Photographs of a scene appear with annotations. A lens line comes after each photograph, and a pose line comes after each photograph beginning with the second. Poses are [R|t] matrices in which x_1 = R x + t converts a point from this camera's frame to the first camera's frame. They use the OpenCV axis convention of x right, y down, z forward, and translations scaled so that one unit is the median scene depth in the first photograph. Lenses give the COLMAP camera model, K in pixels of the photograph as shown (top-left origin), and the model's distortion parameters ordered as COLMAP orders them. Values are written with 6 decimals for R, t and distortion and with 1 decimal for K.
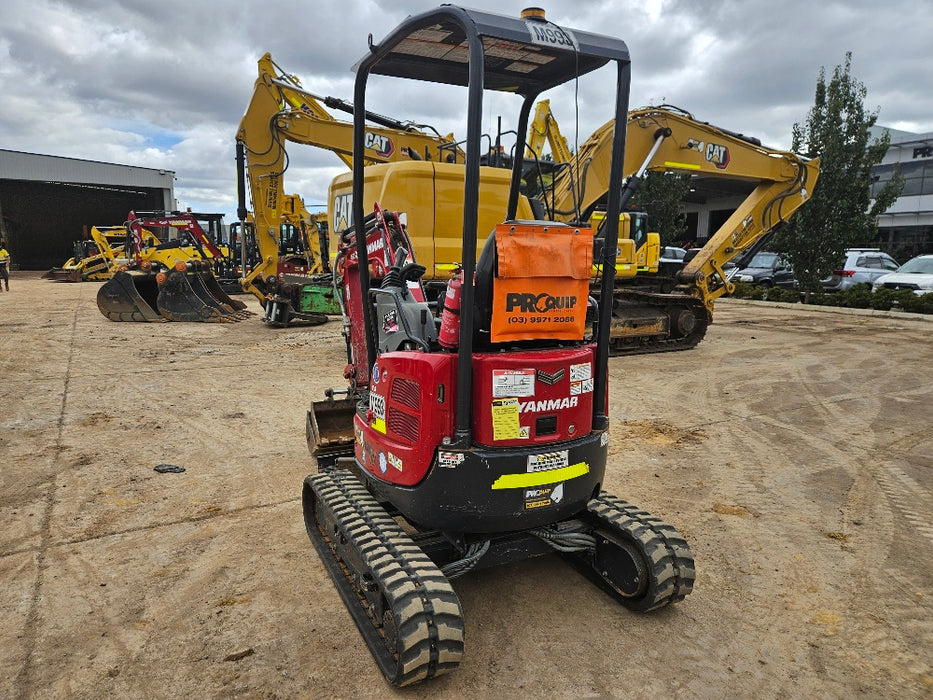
lens RADIAL K [[618.1, 0, 457.8], [0, 618.1, 349.8], [0, 0, 1]] dist [0.067436, -0.062842]
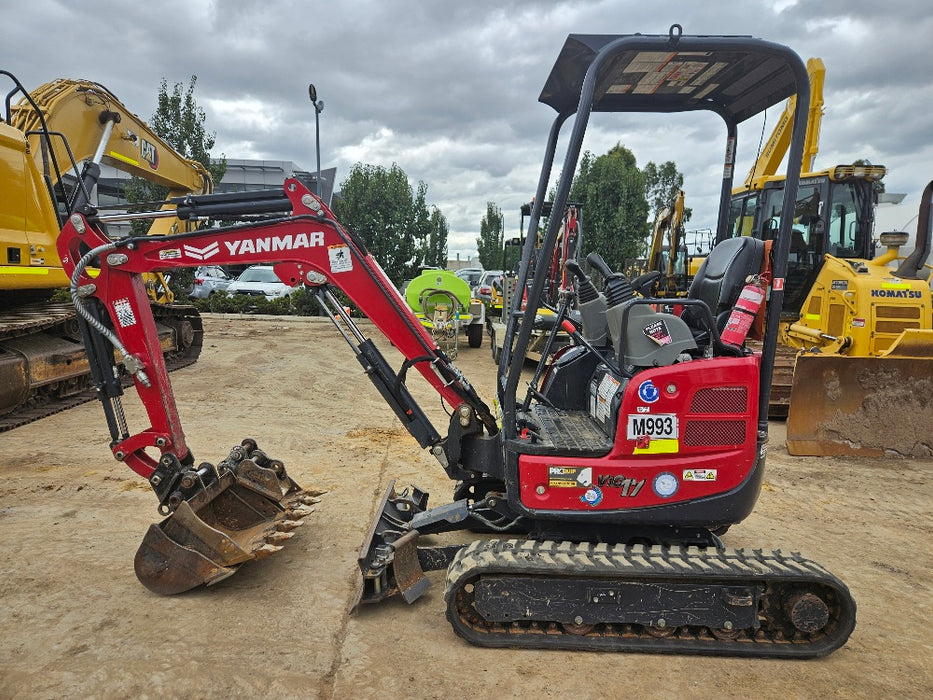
lens RADIAL K [[618.8, 0, 468.7], [0, 618.8, 355.0], [0, 0, 1]] dist [0.068877, -0.062514]
pose [[0.441657, -0.105940, 0.890907, -0.888328], [0.110048, 0.991902, 0.063395, -0.086560], [-0.890409, 0.070044, 0.449739, 0.691361]]
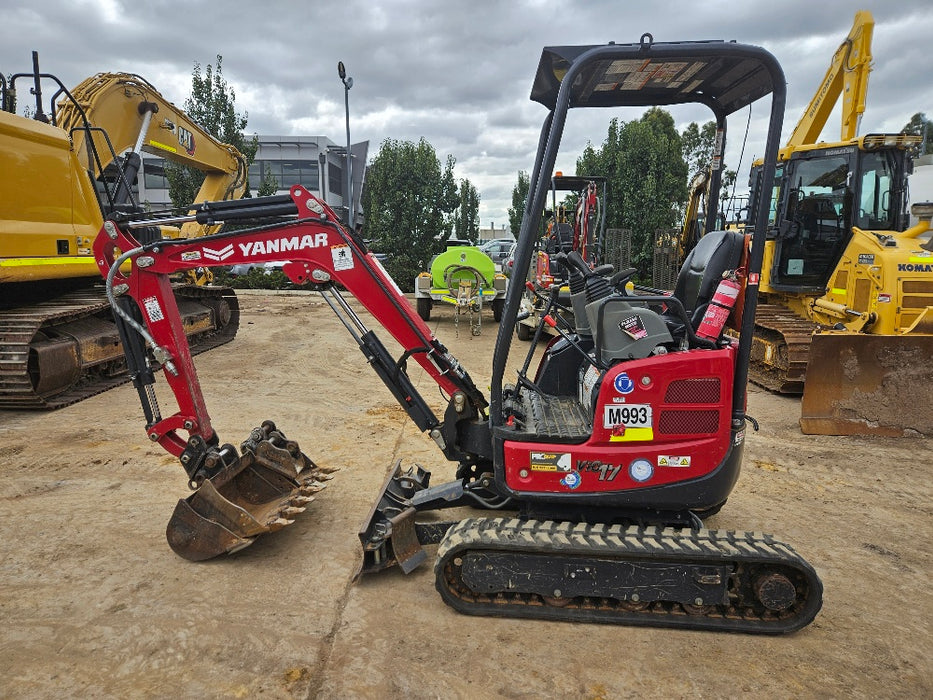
lens RADIAL K [[617.4, 0, 454.6], [0, 617.4, 349.1], [0, 0, 1]] dist [0.070475, -0.064466]
pose [[0.510537, -0.143805, 0.847745, -0.906777], [0.123727, 0.987942, 0.093075, -0.115899], [-0.850907, 0.057371, 0.522173, 0.603894]]
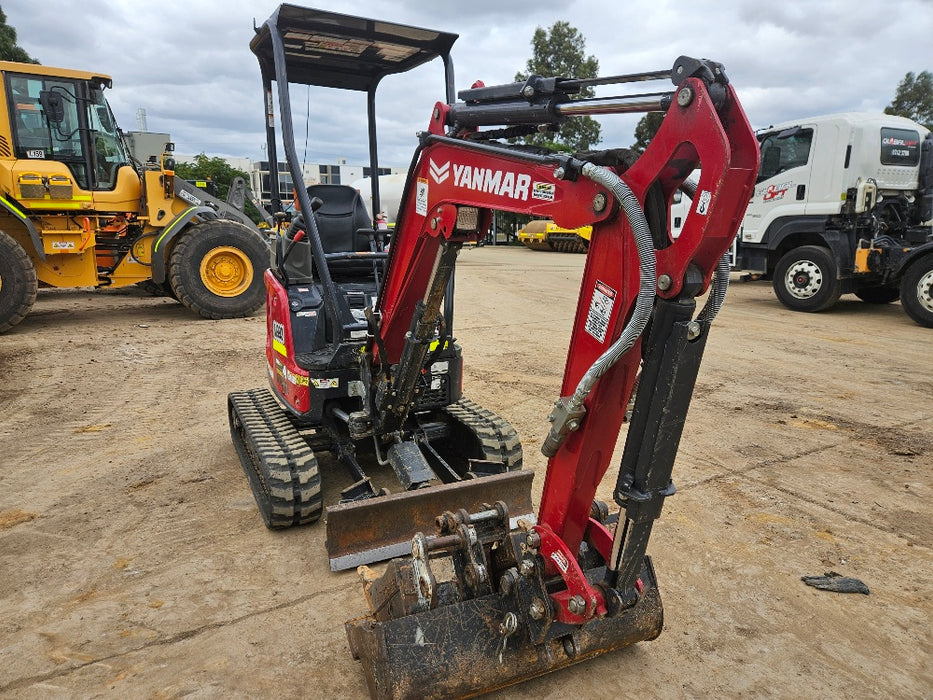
lens RADIAL K [[630.4, 0, 459.7], [0, 630.4, 349.0], [0, 0, 1]] dist [0.073295, -0.066263]
pose [[-0.999873, -0.014344, -0.007011, -0.152503], [-0.015874, 0.940092, 0.340550, -0.277031], [0.001706, 0.340618, -0.940200, 2.000934]]
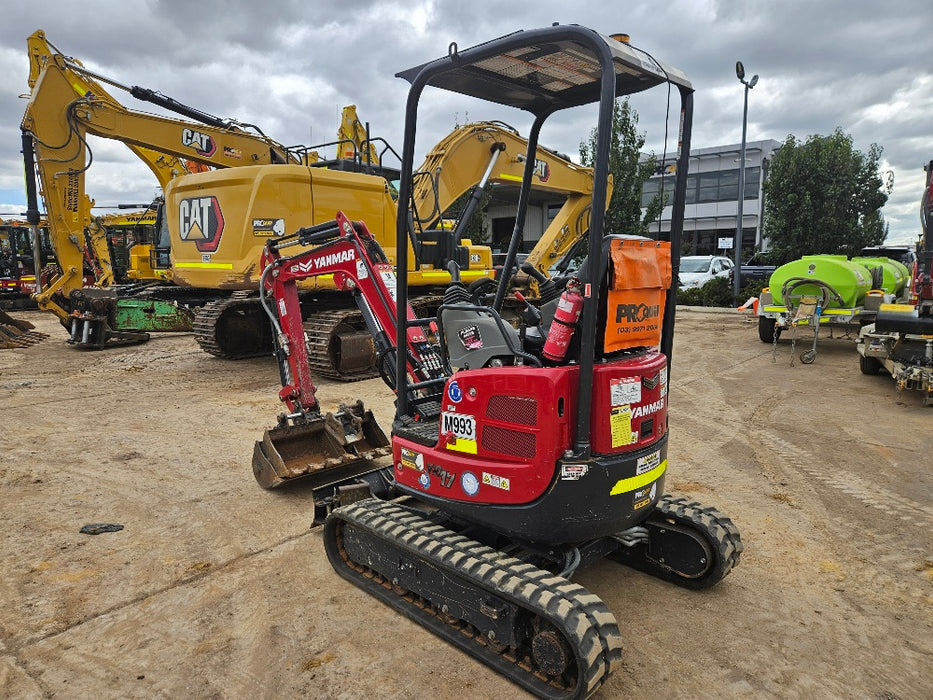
lens RADIAL K [[617.4, 0, 454.6], [0, 617.4, 349.1], [0, 0, 1]] dist [0.070475, -0.064466]
pose [[0.945023, -0.060589, 0.321342, -0.367908], [0.063312, 0.997992, 0.001978, -0.026239], [-0.320816, 0.018475, 0.946961, 0.074394]]
